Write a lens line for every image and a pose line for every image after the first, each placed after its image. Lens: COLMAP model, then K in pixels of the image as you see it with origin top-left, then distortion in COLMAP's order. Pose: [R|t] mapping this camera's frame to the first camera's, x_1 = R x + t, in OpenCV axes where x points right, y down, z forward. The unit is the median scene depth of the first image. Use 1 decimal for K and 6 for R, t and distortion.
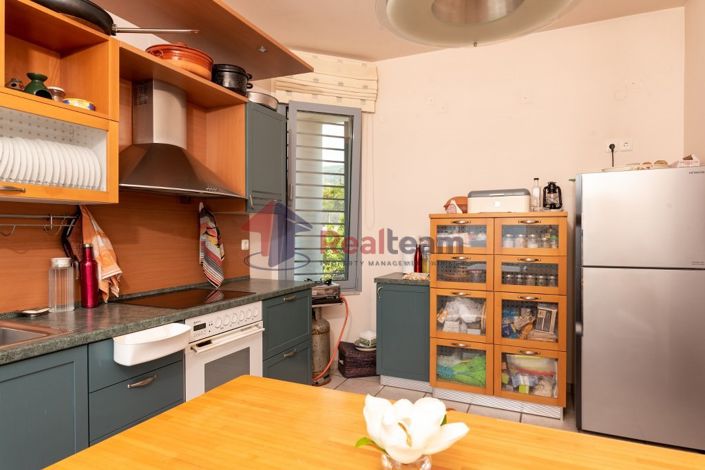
lens RADIAL K [[421.8, 0, 353.3], [0, 421.8, 233.6], [0, 0, 1]] dist [0.002552, 0.000865]
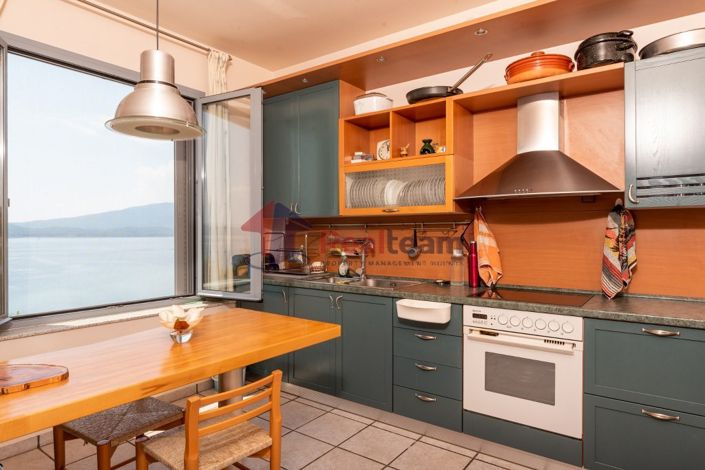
lens RADIAL K [[421.8, 0, 353.3], [0, 421.8, 233.6], [0, 0, 1]] dist [0.002552, 0.000865]
pose [[-0.219585, 0.004507, -0.975583, 0.815150], [-0.006280, 0.999962, 0.006033, -0.006820], [0.975573, 0.007452, -0.219548, 0.903092]]
